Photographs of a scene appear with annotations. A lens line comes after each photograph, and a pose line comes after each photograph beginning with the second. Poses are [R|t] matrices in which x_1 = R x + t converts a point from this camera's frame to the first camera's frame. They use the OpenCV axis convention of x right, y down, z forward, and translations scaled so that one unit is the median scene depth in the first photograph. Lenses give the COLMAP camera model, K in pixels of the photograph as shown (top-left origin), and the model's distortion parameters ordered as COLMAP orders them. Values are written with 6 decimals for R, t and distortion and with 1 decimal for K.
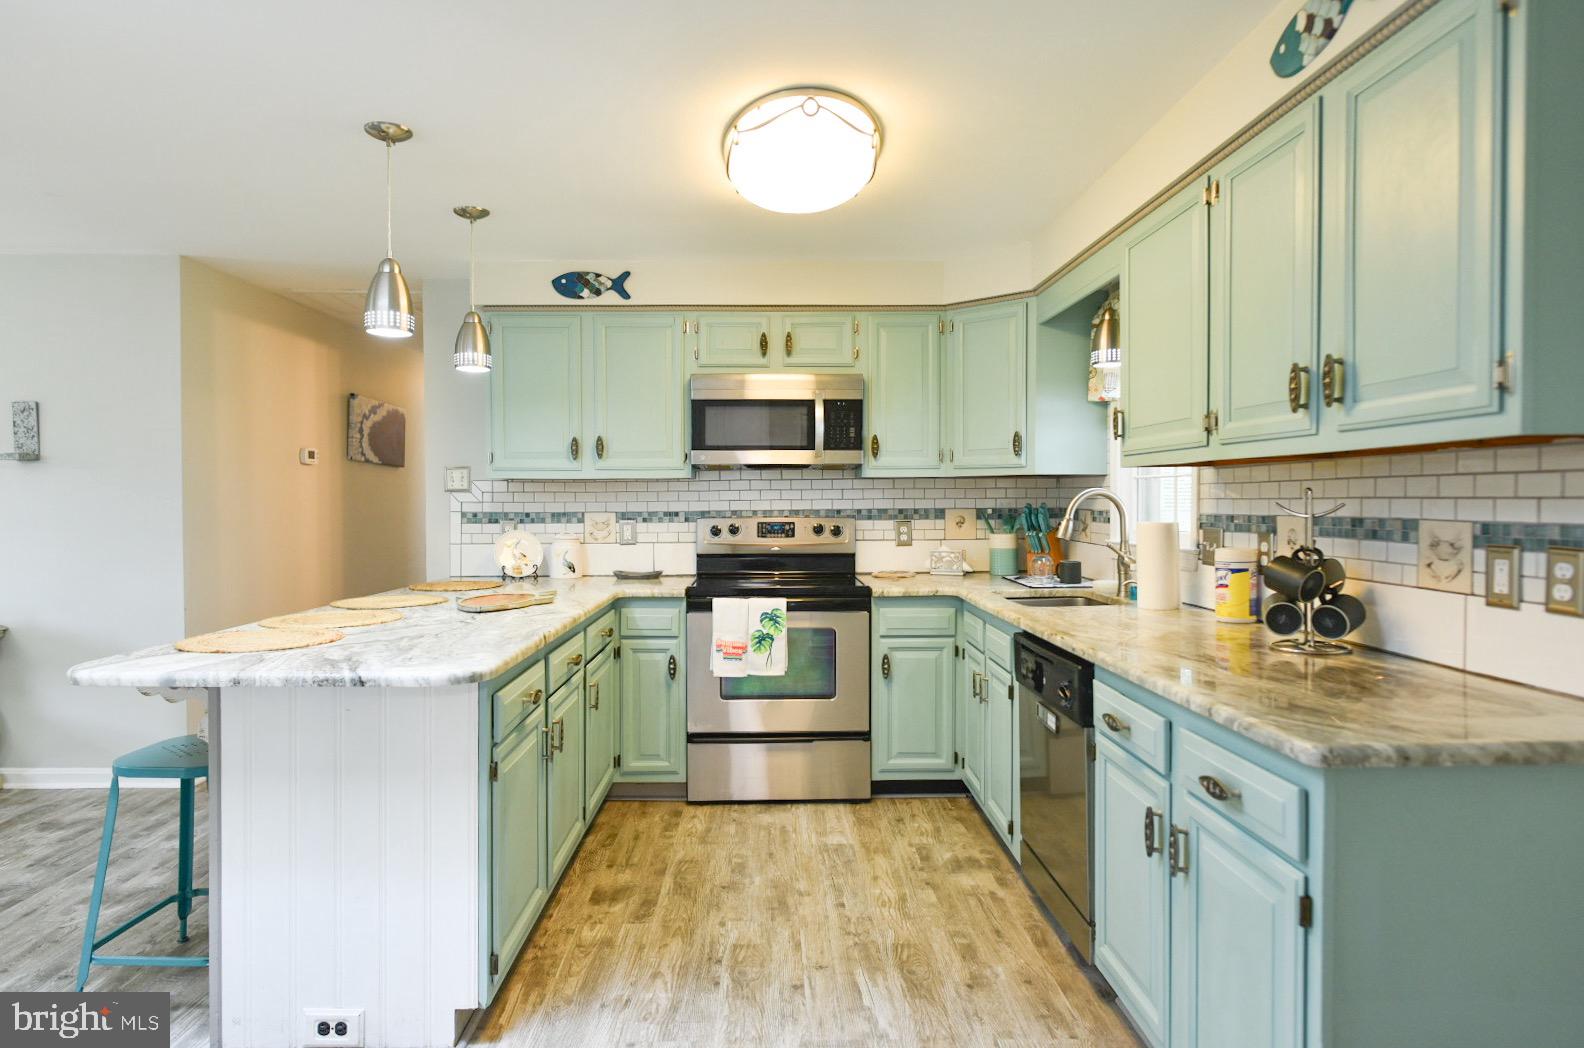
lens RADIAL K [[904.1, 0, 781.2], [0, 904.1, 513.1], [0, 0, 1]] dist [-0.004824, 0.002822]
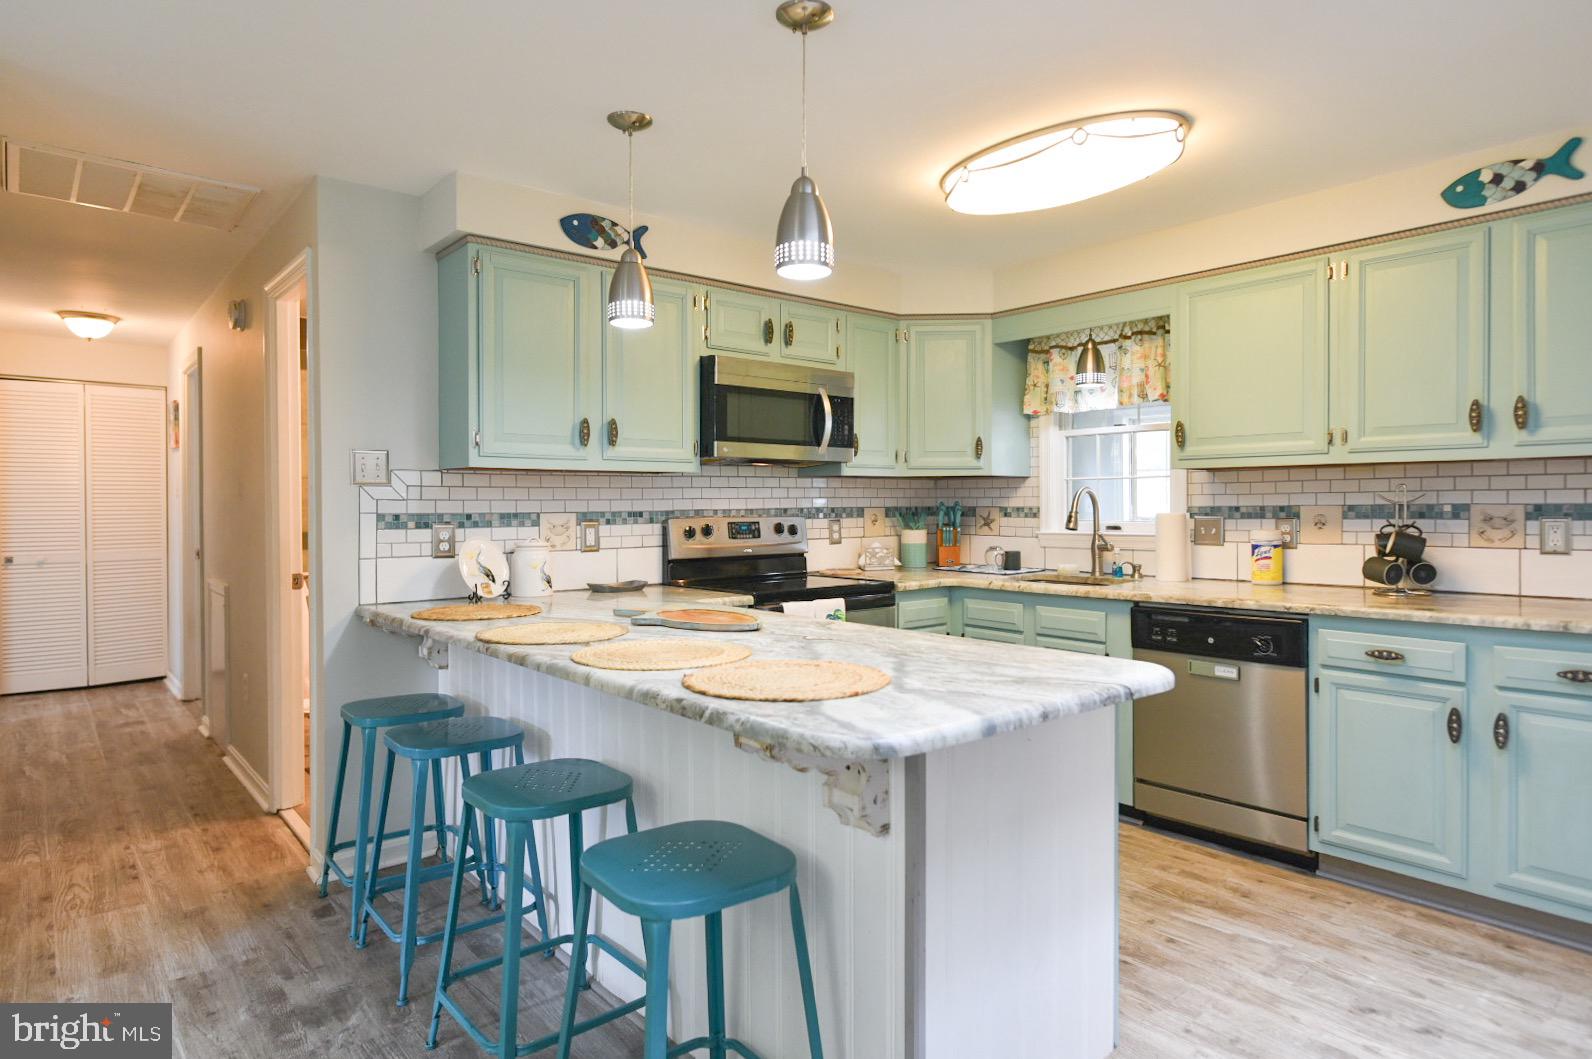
lens RADIAL K [[908.7, 0, 792.5], [0, 908.7, 513.7], [0, 0, 1]] dist [-0.004824, 0.002822]
pose [[0.776451, -0.006819, 0.630140, -0.592831], [0.013828, 0.999885, -0.006220, 0.008583], [-0.630026, 0.013543, 0.776456, 0.254893]]
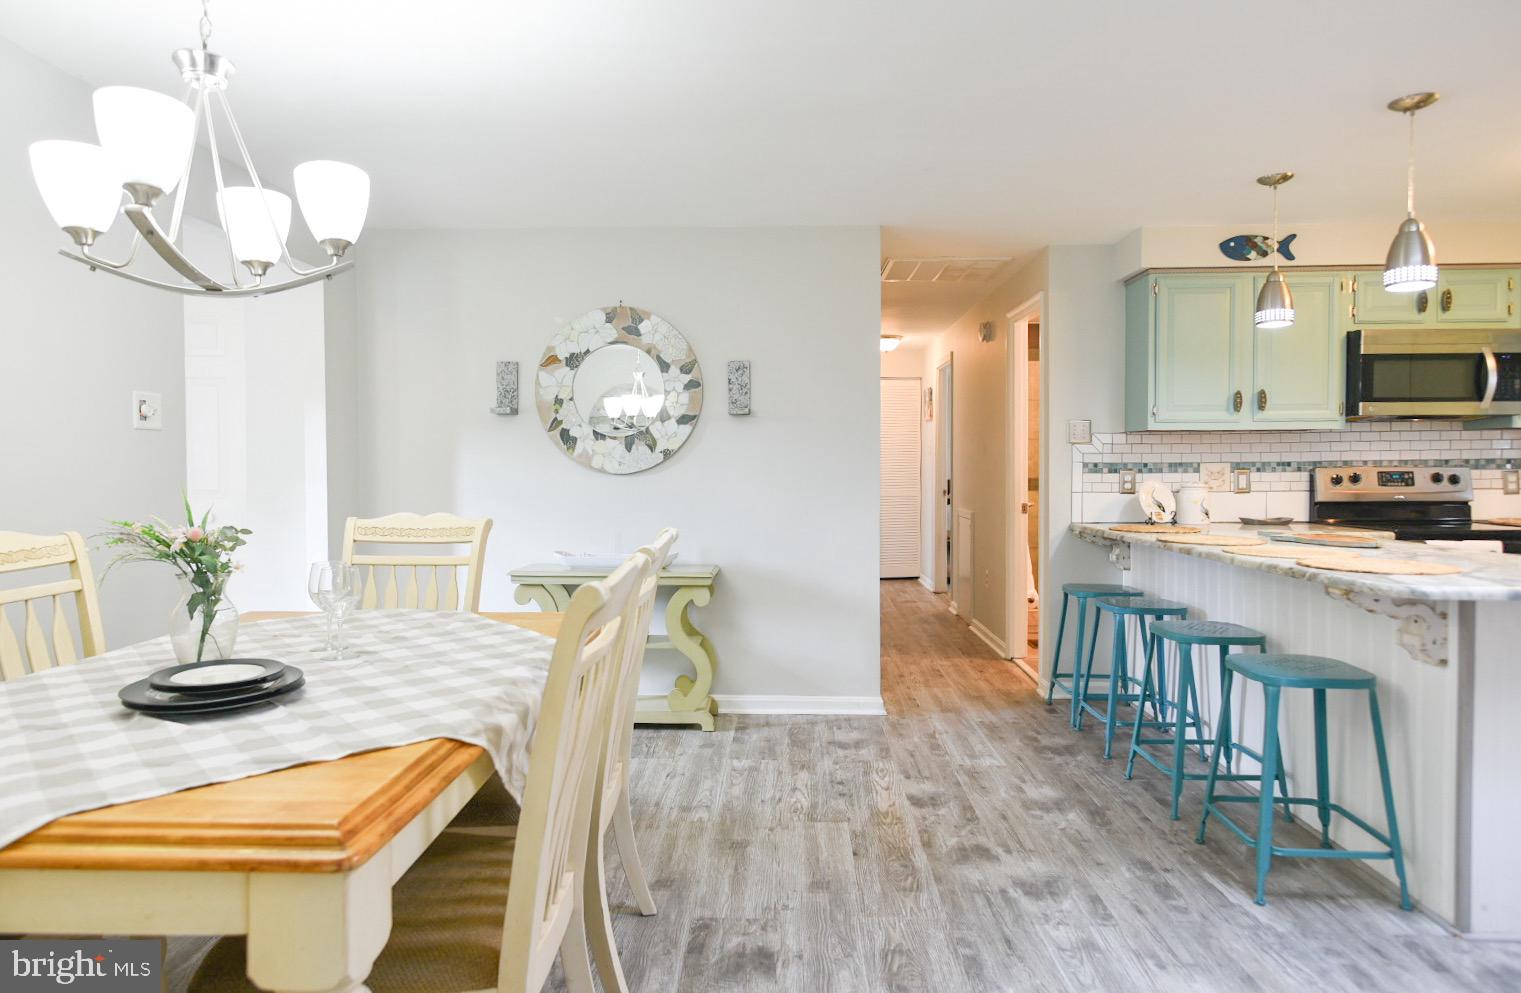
lens RADIAL K [[876.0, 0, 757.8], [0, 876.0, 480.8], [0, 0, 1]] dist [0.002846, -0.000796]
pose [[0.998592, -0.001186, -0.053039, -0.735681], [0.001255, 0.999998, 0.001267, 0.019990], [0.053037, -0.001332, 0.998592, -0.061043]]
